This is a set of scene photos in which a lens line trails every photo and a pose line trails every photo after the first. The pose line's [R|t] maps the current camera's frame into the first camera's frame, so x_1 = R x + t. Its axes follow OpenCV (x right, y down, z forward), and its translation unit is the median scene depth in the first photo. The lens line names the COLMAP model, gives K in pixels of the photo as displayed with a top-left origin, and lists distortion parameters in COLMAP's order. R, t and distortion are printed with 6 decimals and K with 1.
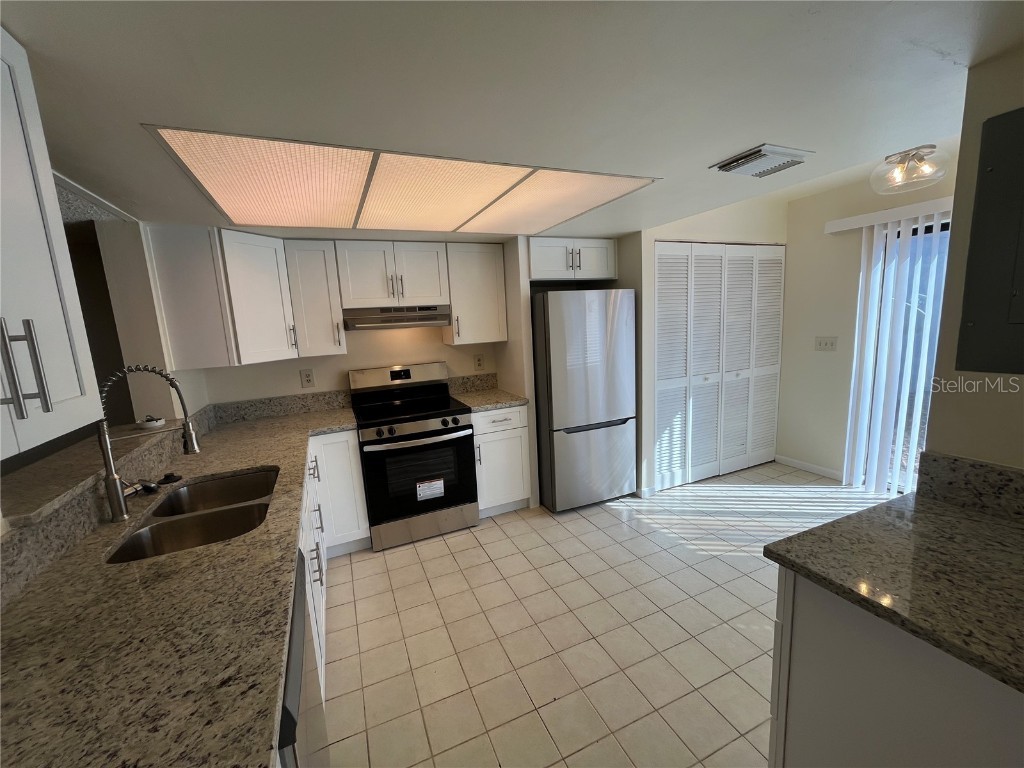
lens RADIAL K [[412.6, 0, 510.3], [0, 412.6, 387.2], [0, 0, 1]] dist [0.000215, -0.000311]
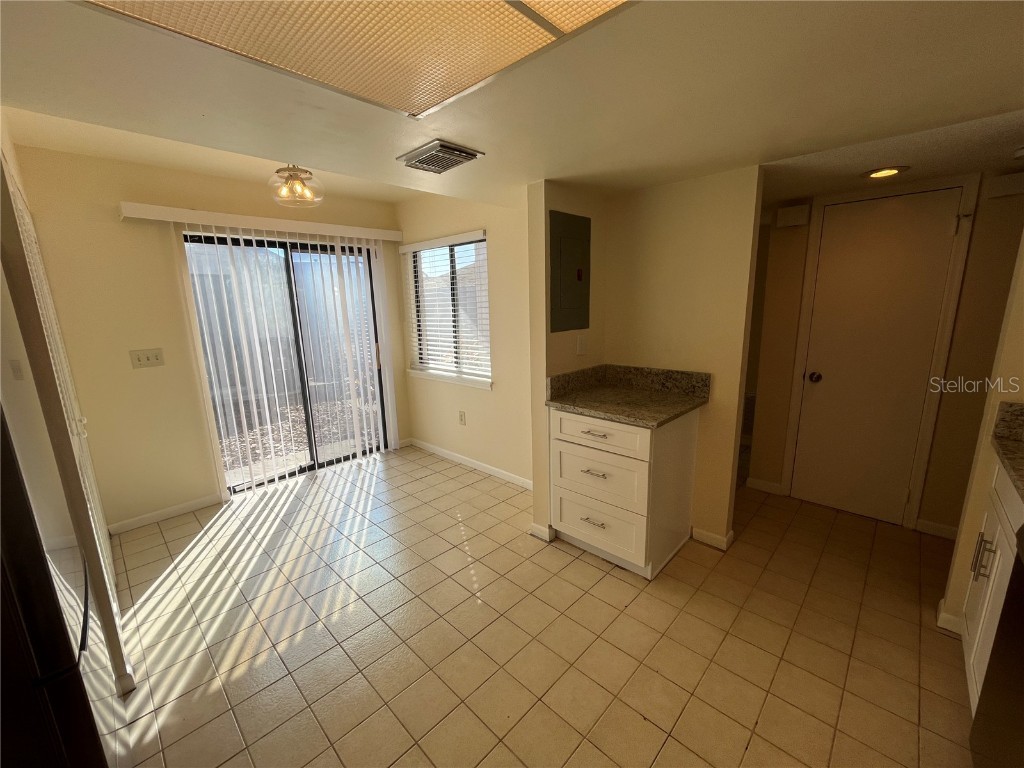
lens RADIAL K [[412.6, 0, 510.3], [0, 412.6, 387.2], [0, 0, 1]] dist [0.000215, -0.000311]
pose [[-0.380831, -0.125891, 0.916034, -0.281734], [0.192113, 0.958296, 0.211568, -0.099921], [-0.904467, 0.256554, -0.340764, 0.756993]]
